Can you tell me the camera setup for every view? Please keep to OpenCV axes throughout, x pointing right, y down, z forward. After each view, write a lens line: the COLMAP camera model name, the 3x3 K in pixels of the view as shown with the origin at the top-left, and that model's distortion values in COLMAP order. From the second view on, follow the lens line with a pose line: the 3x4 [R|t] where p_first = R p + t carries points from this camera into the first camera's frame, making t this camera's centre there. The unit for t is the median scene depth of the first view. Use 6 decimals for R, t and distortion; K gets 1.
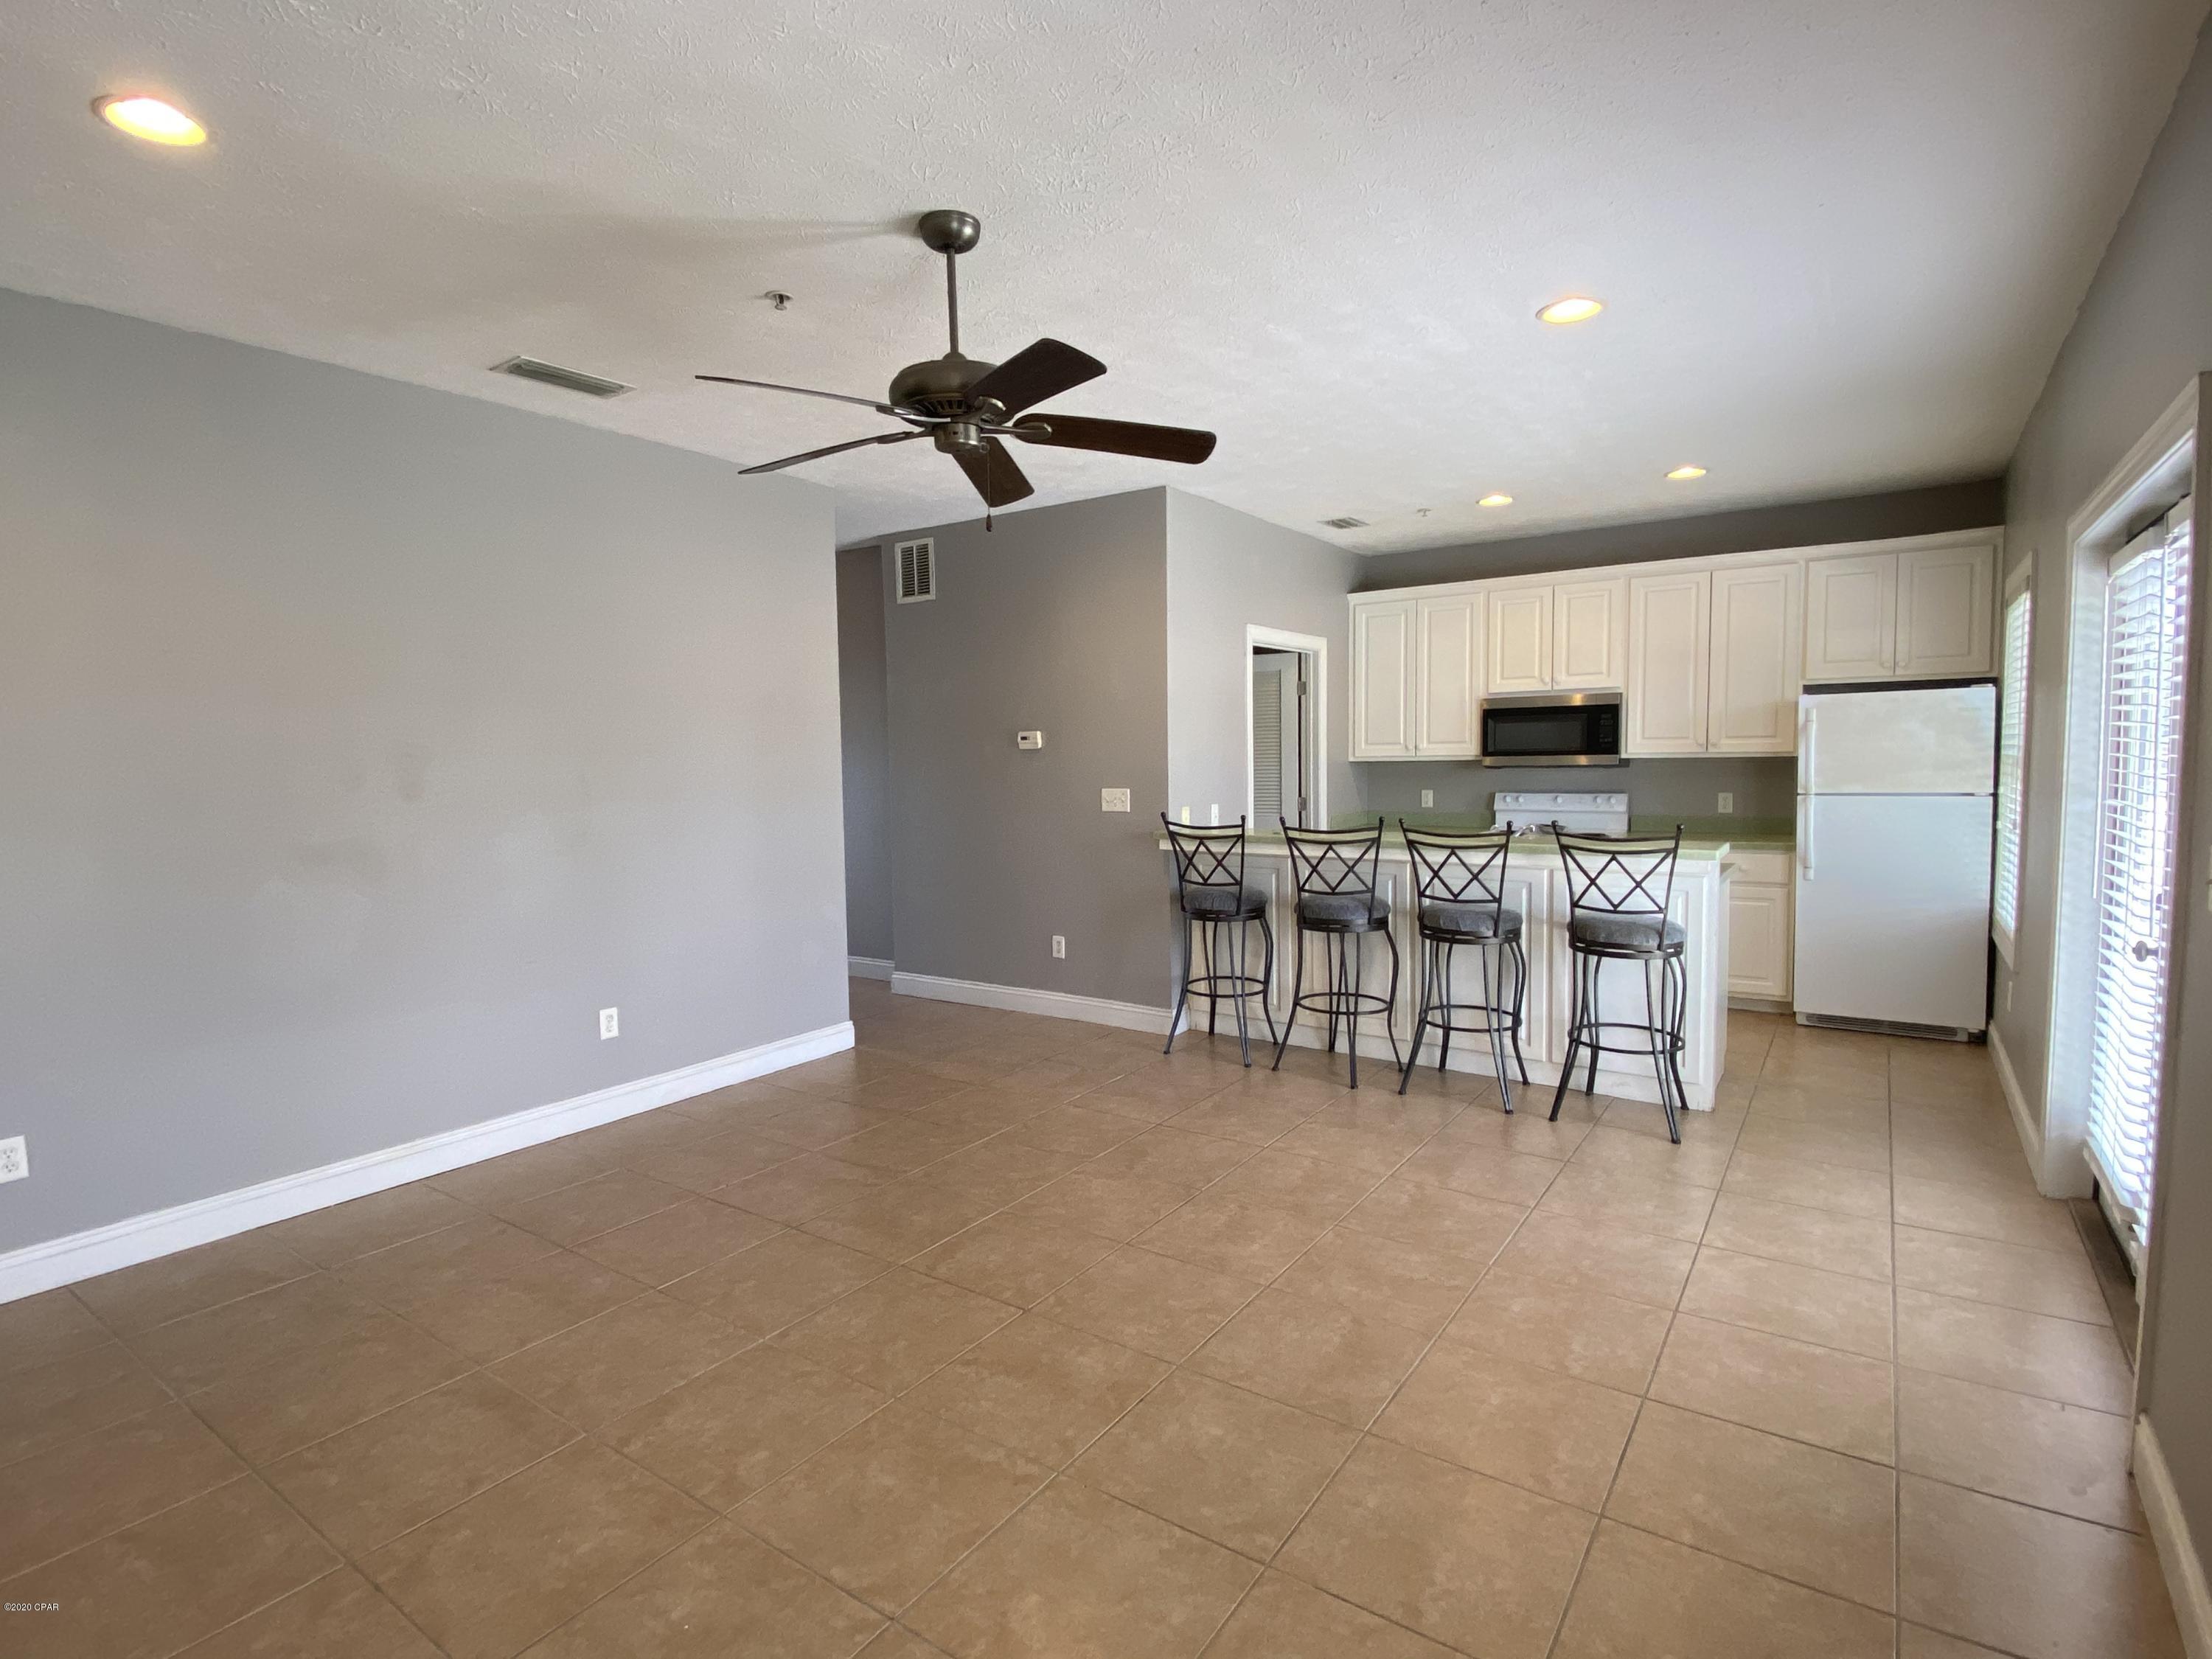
lens RADIAL K [[1097.8, 0, 1106.0], [0, 1097.8, 829.5], [0, 0, 1]] dist [0.034707, -0.042018]
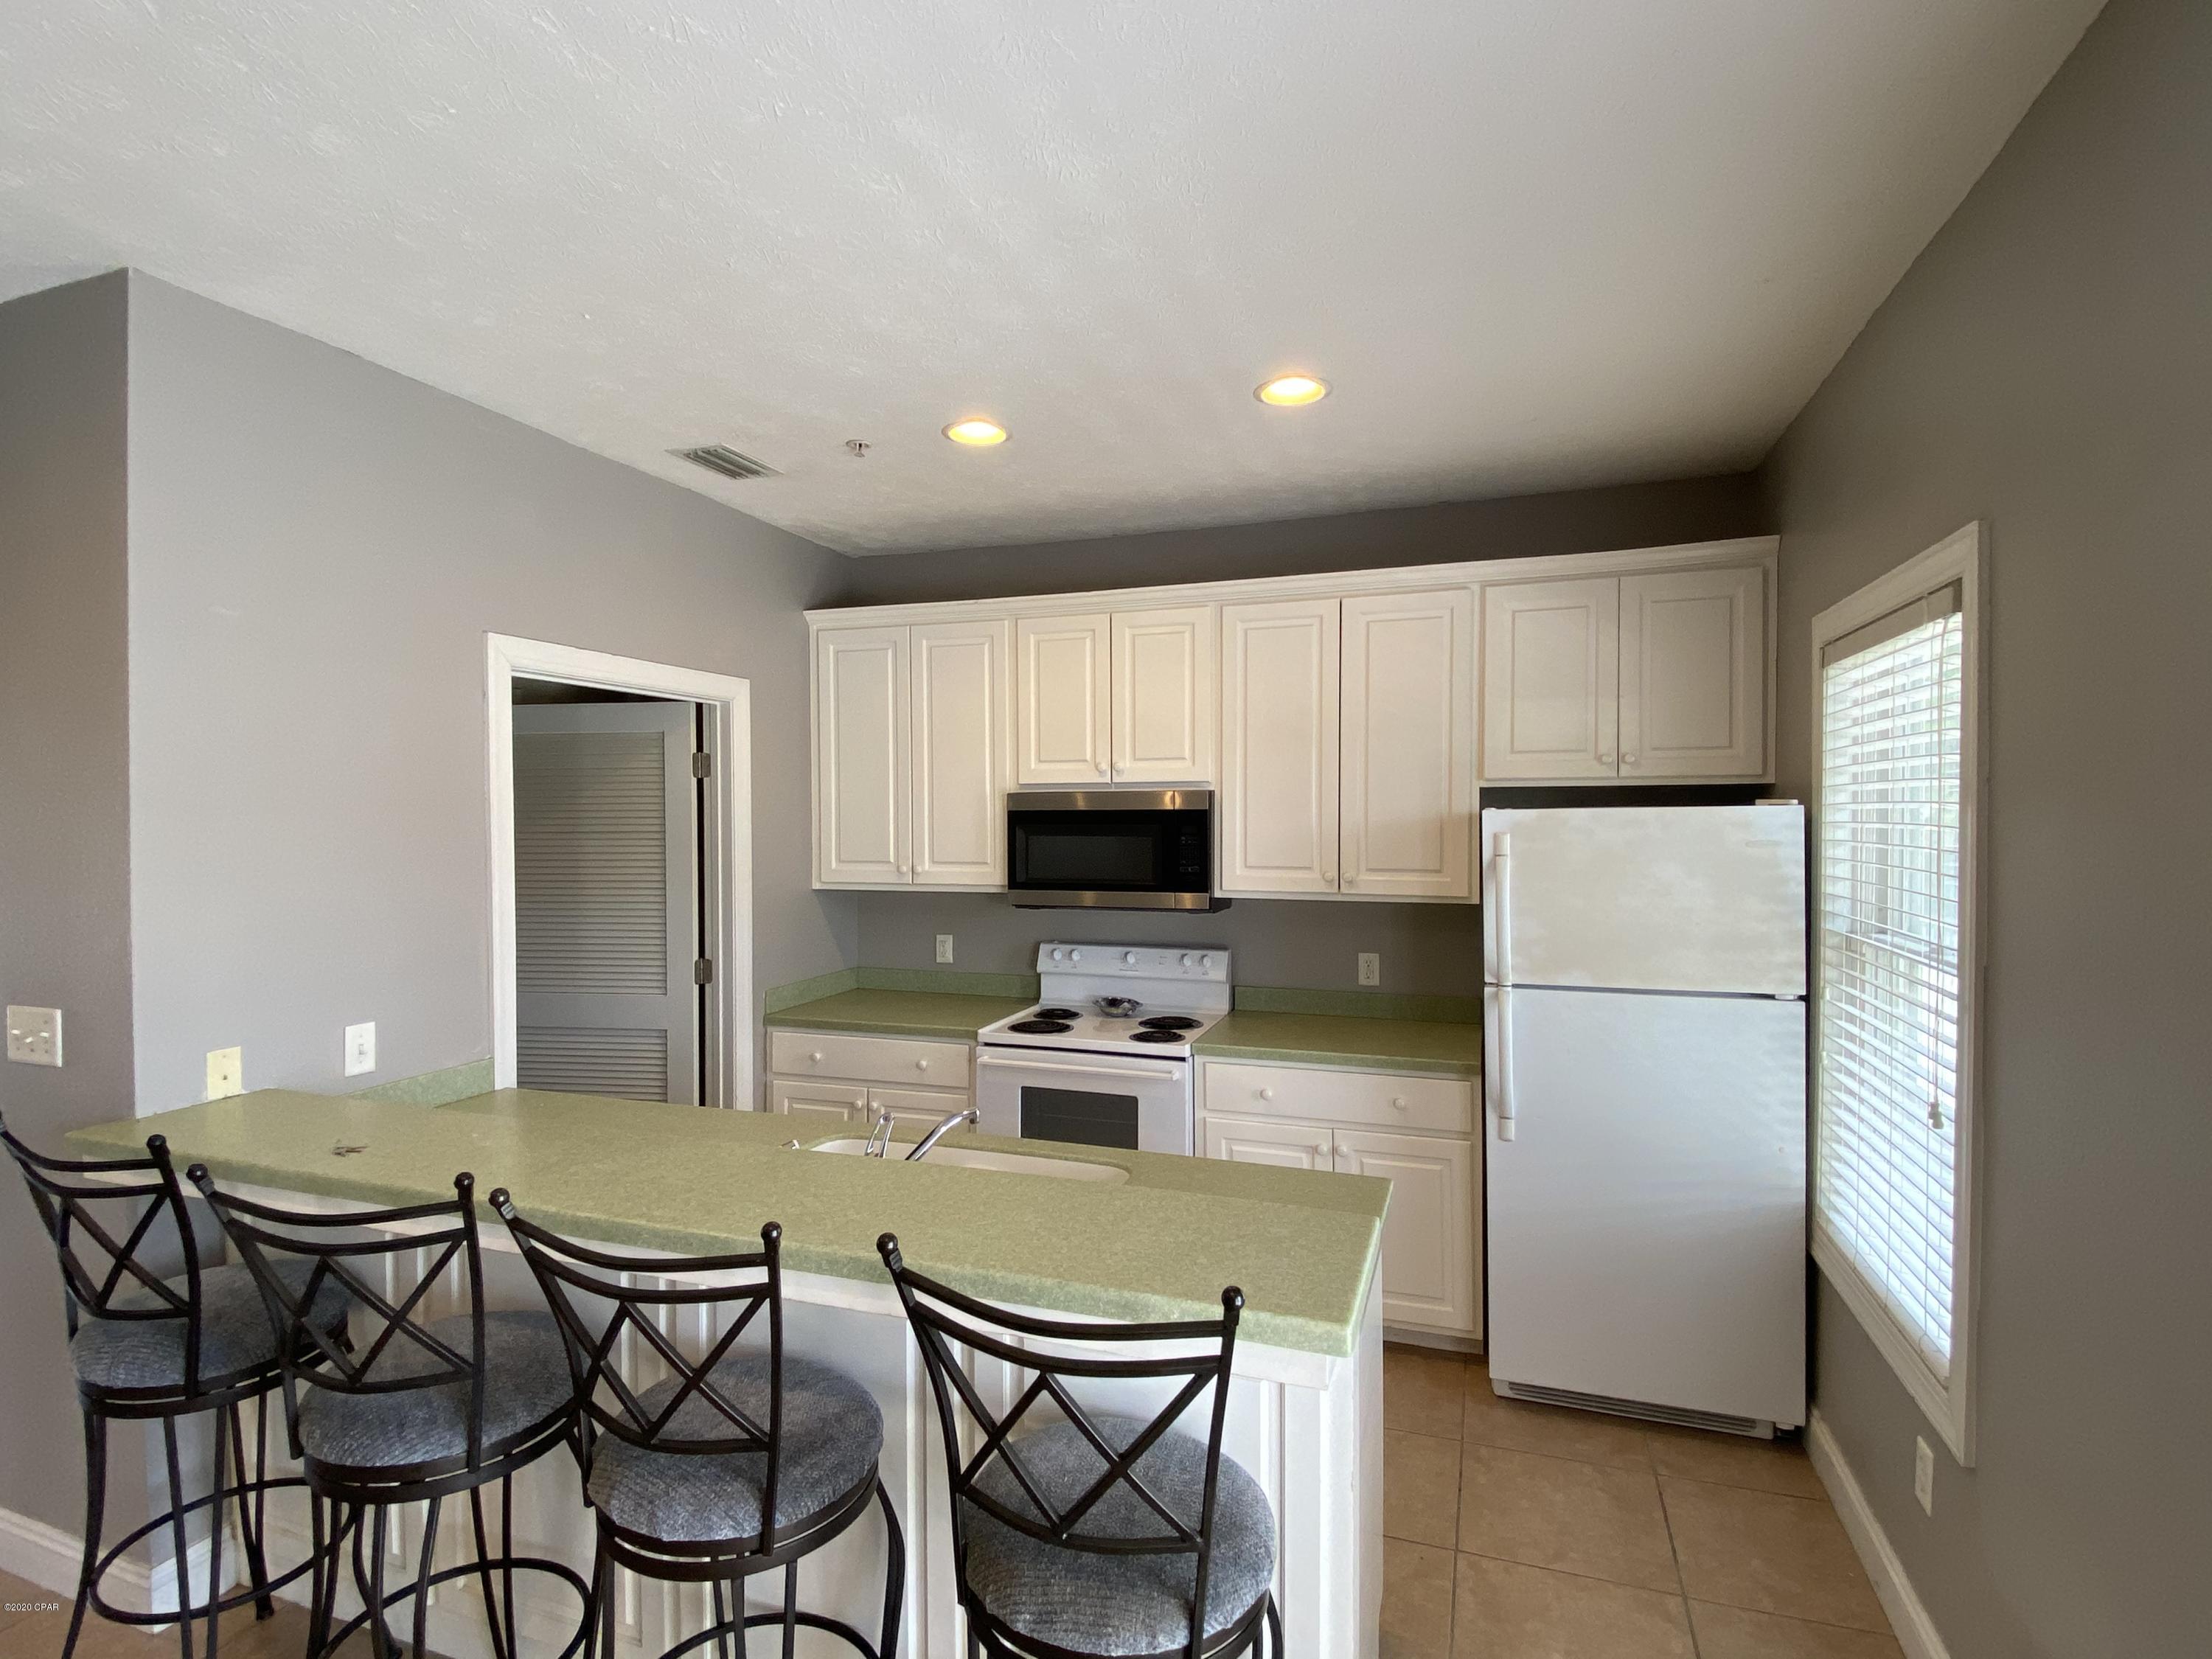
lens RADIAL K [[1097.8, 0, 1106.0], [0, 1097.8, 829.5], [0, 0, 1]] dist [0.034707, -0.042018]
pose [[0.961846, 0.012030, 0.273326, 0.267518], [0.005226, 0.998043, -0.062316, -0.071428], [-0.273541, 0.061366, 0.959901, 0.476565]]
